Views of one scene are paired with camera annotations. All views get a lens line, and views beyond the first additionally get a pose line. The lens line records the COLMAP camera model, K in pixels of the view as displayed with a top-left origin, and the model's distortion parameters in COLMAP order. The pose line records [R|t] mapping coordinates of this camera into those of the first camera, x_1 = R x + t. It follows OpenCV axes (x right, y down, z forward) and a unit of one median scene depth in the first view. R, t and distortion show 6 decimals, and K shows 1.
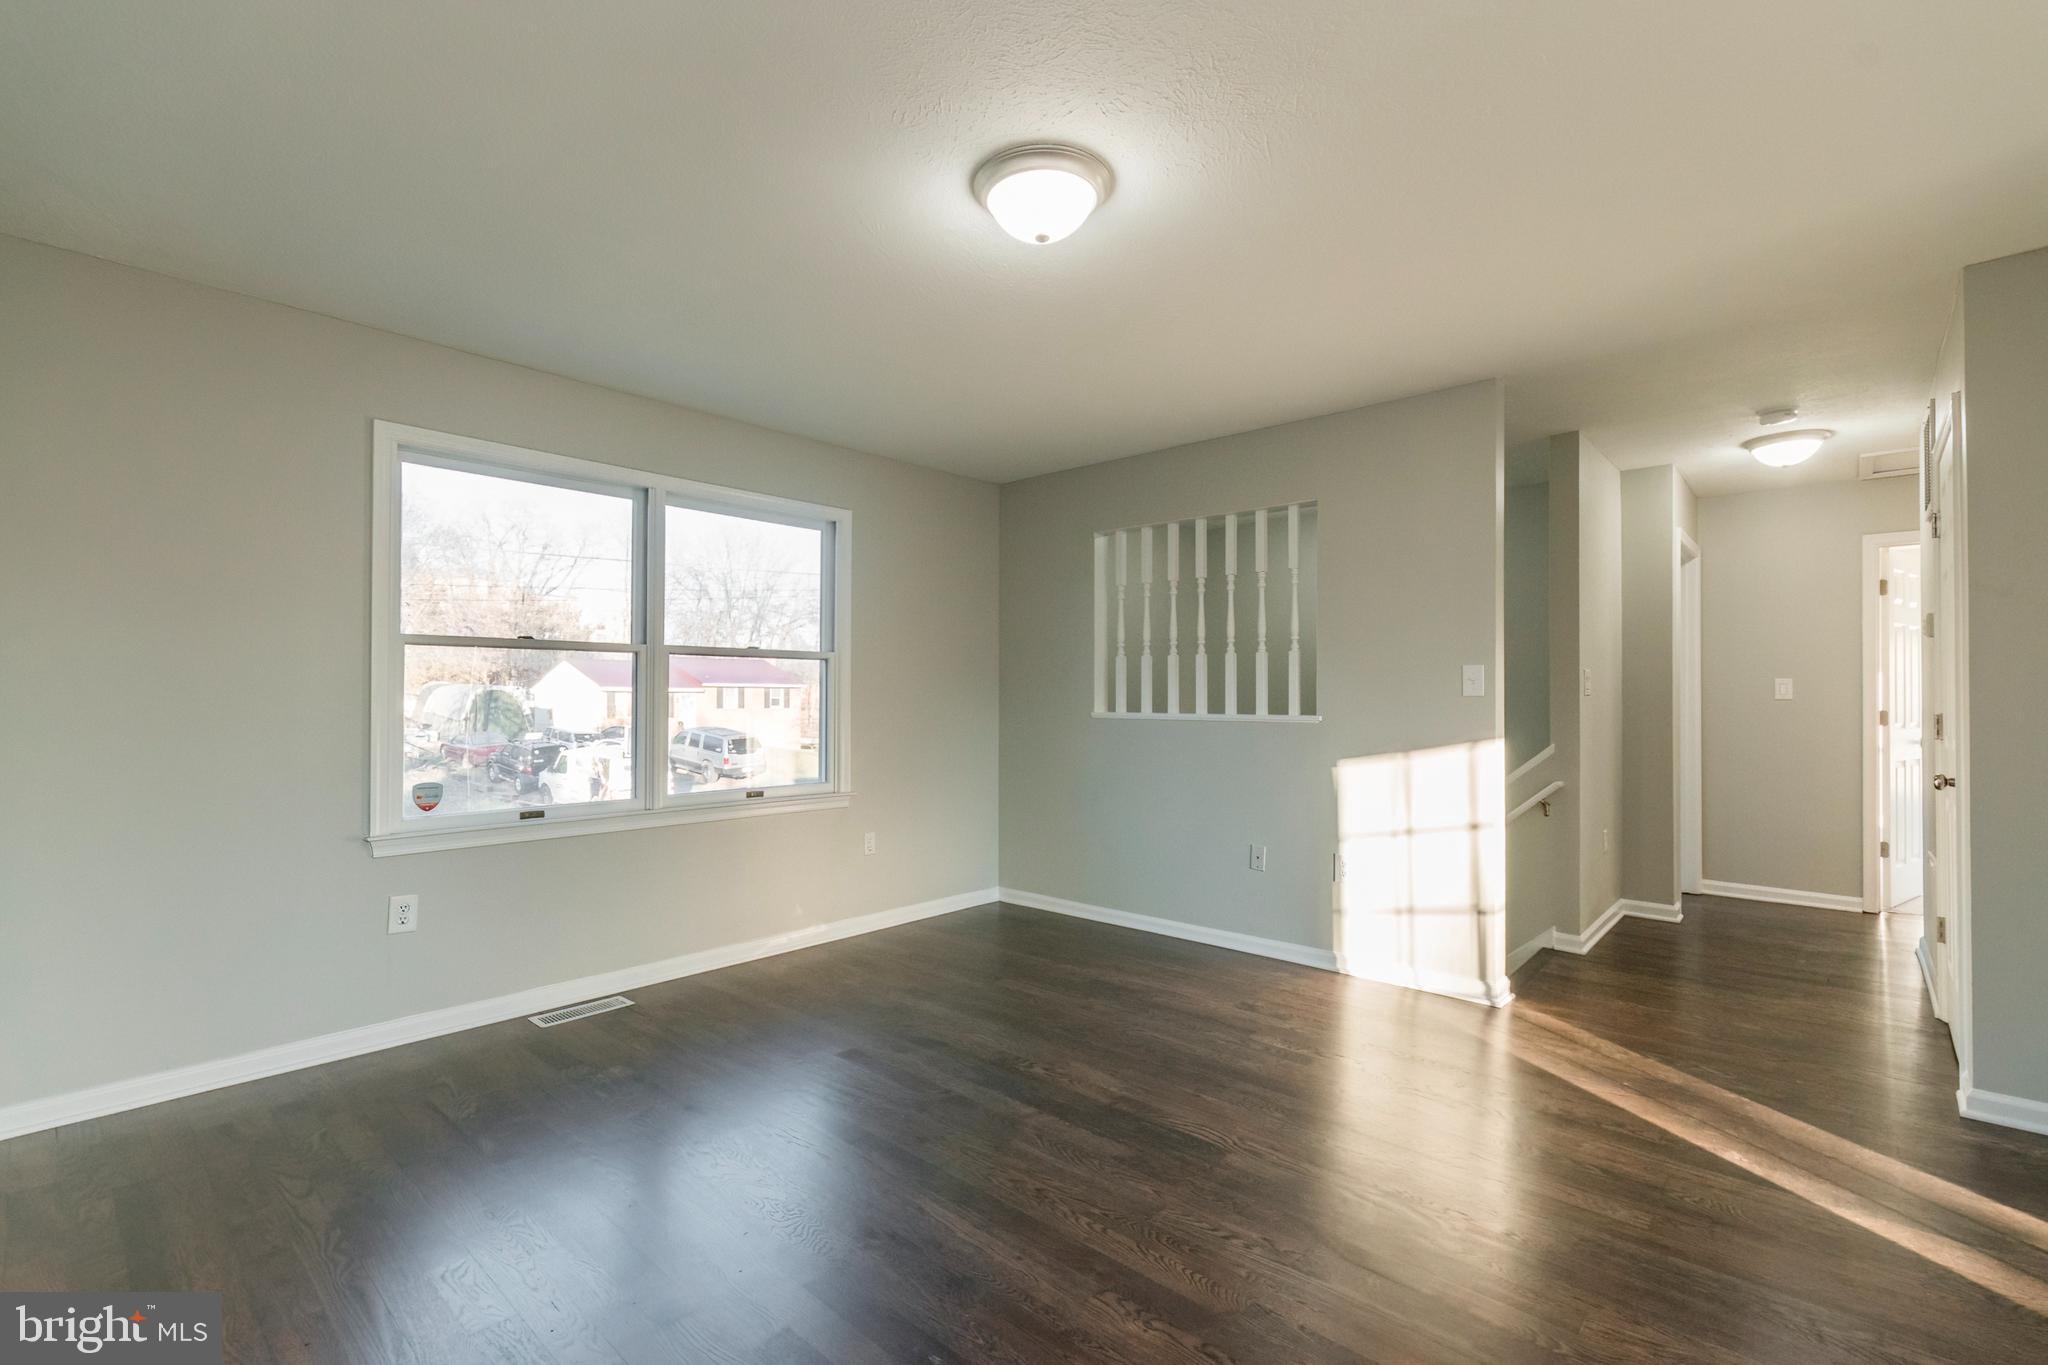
lens RADIAL K [[905.6, 0, 1005.7], [0, 905.6, 688.1], [0, 0, 1]] dist [0.001966, 0.000311]
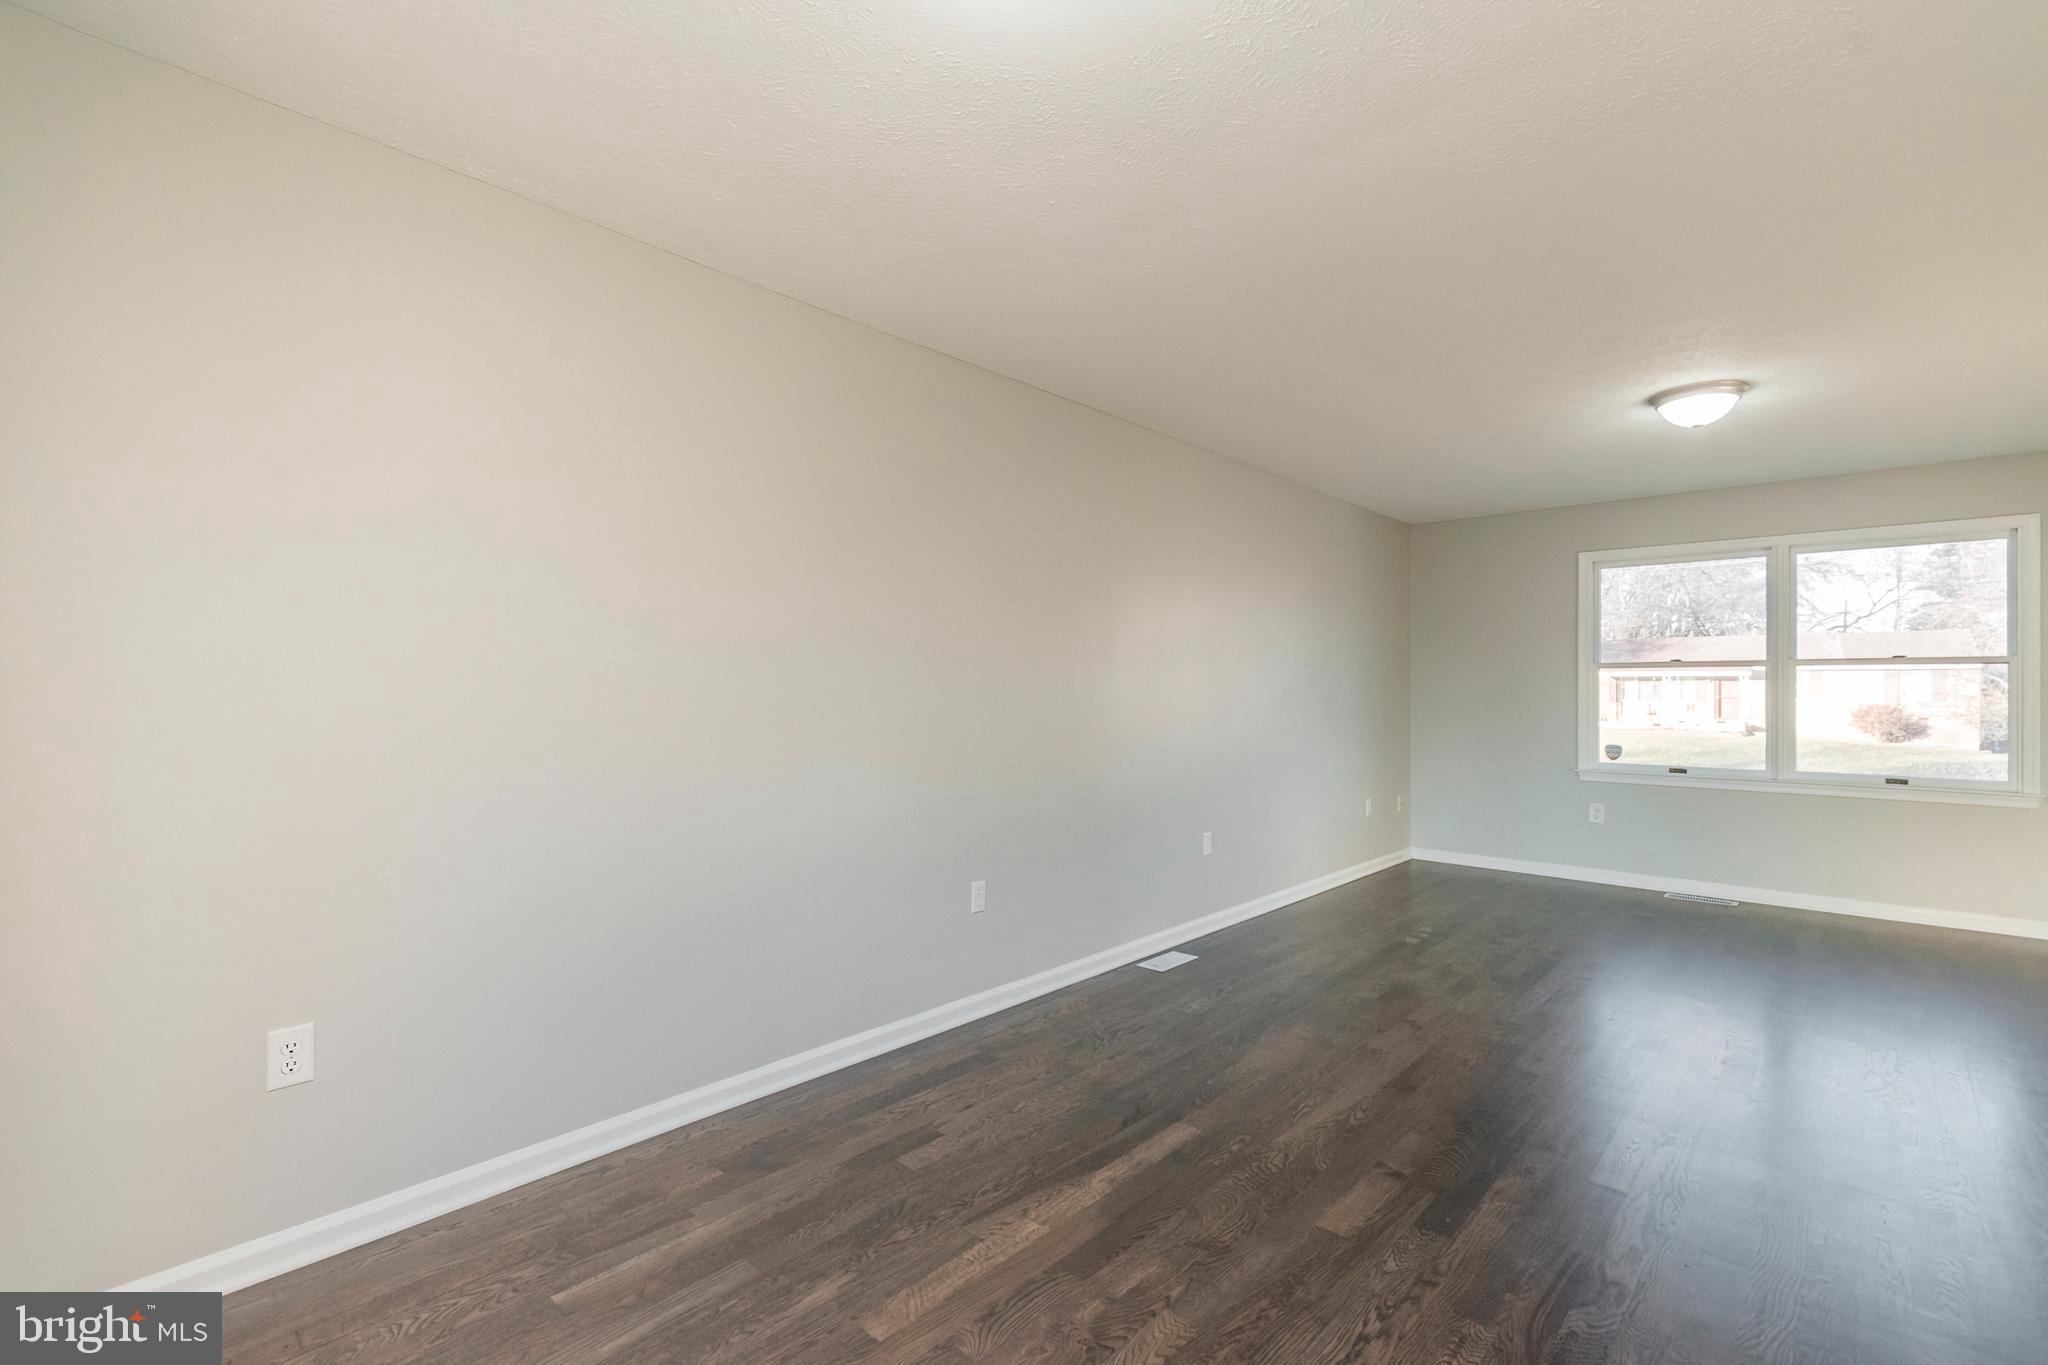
lens RADIAL K [[906.6, 0, 1024.0], [0, 906.6, 682.5], [0, 0, 1]] dist [0.002474, 0.000029]
pose [[-0.000657, -0.010637, -0.999943, 0.960371], [0.007921, 0.999912, -0.010642, -0.007204], [0.999968, -0.007928, -0.000572, -0.138325]]
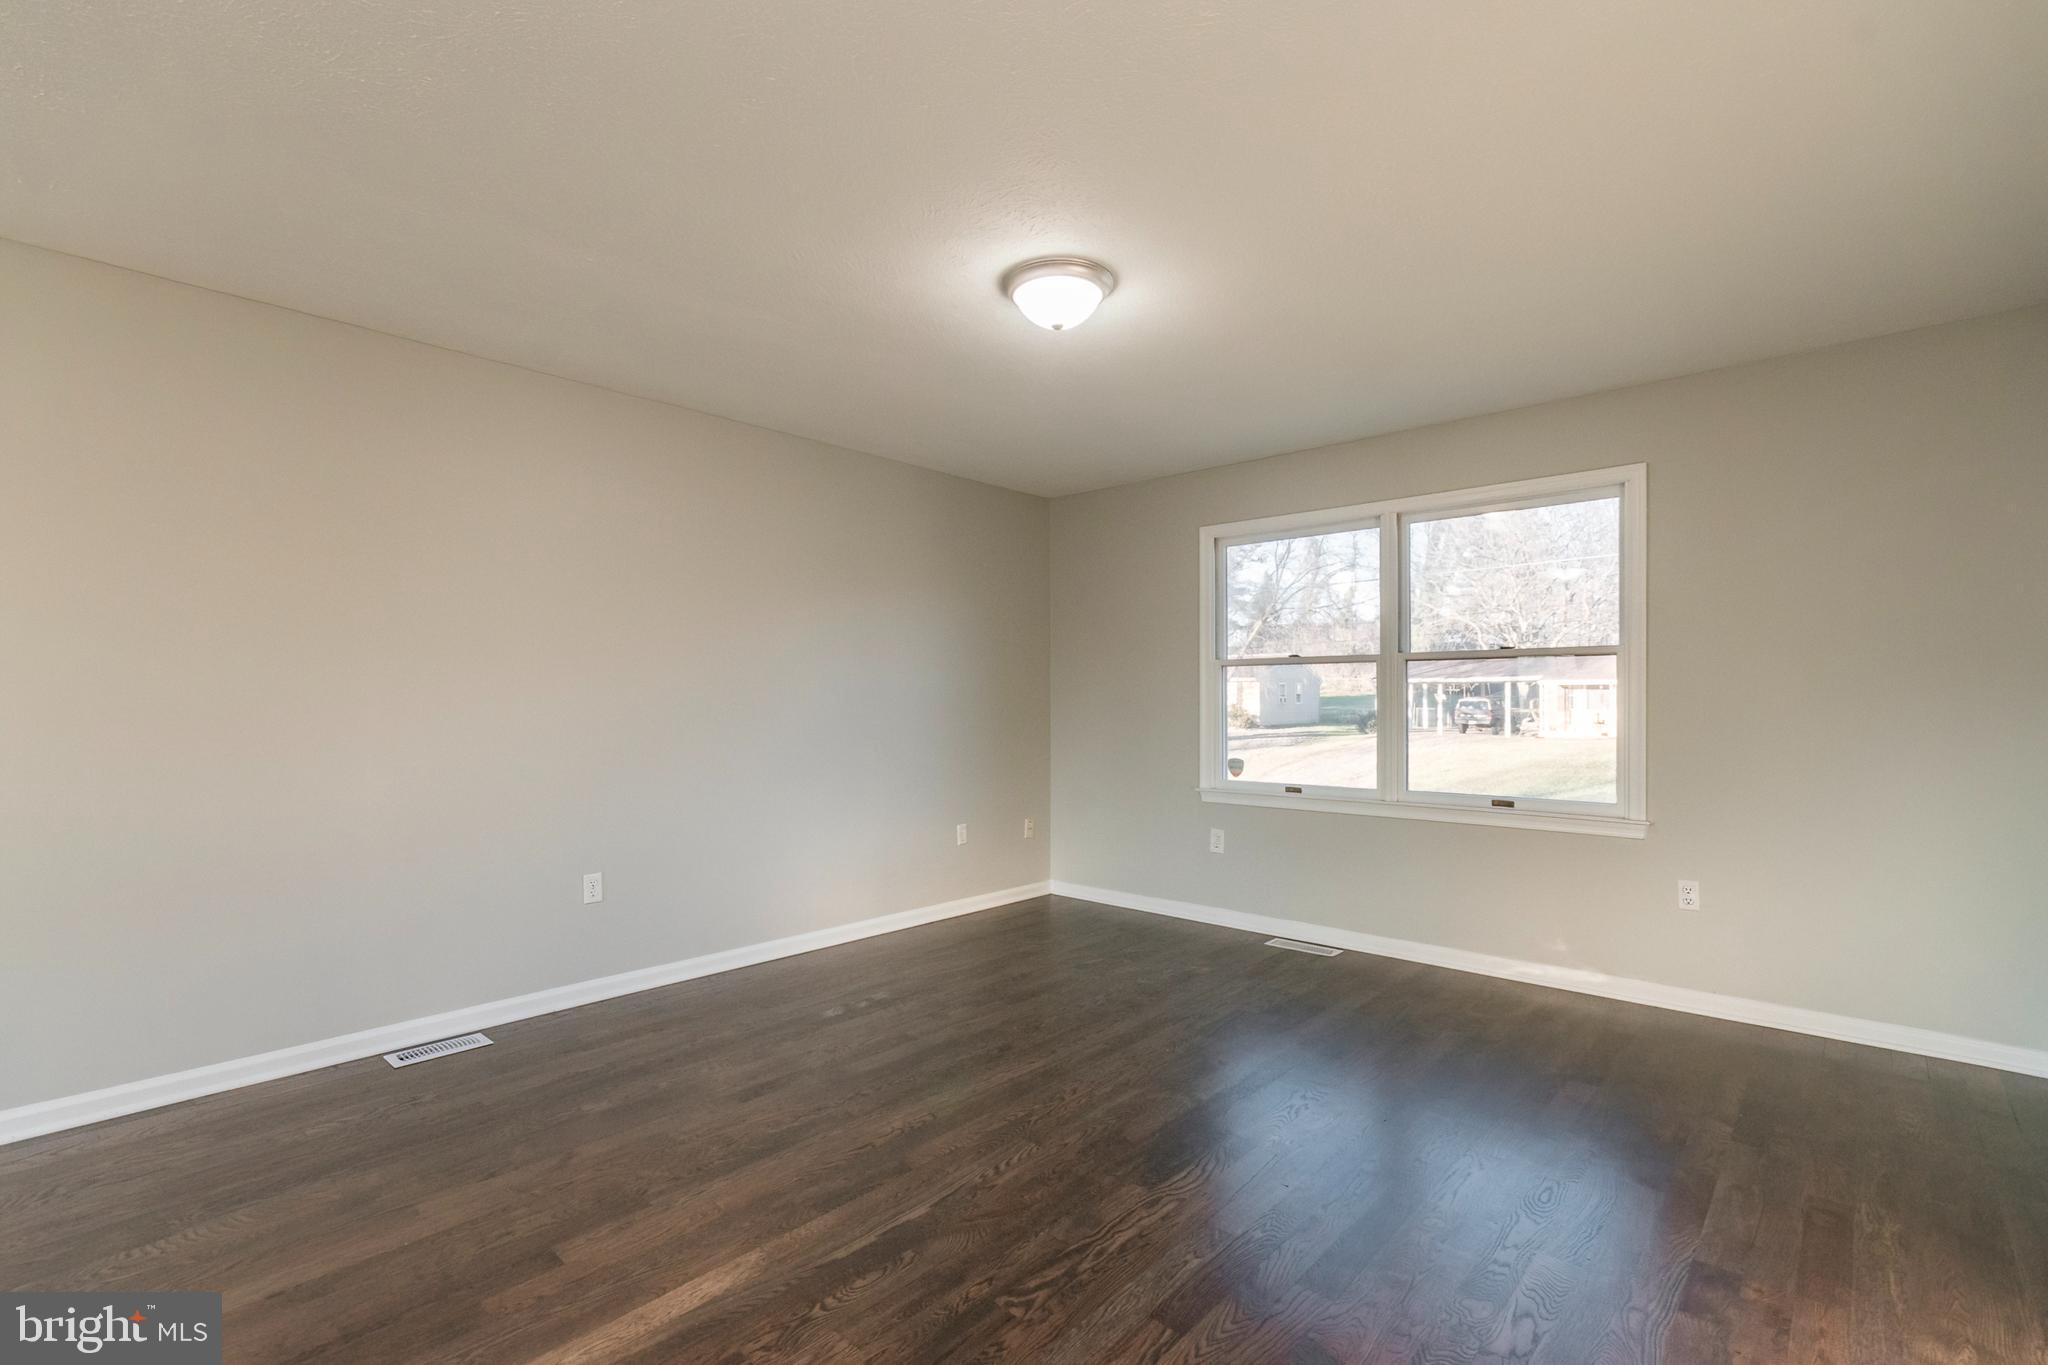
lens RADIAL K [[918.5, 0, 1019.8], [0, 918.5, 697.7], [0, 0, 1]] dist [0.006388, 0.000026]
pose [[0.006807, -0.006770, -0.999954, 0.719841], [0.011365, 0.999913, -0.006692, 0.008707], [0.999912, -0.011319, 0.006884, 0.522896]]
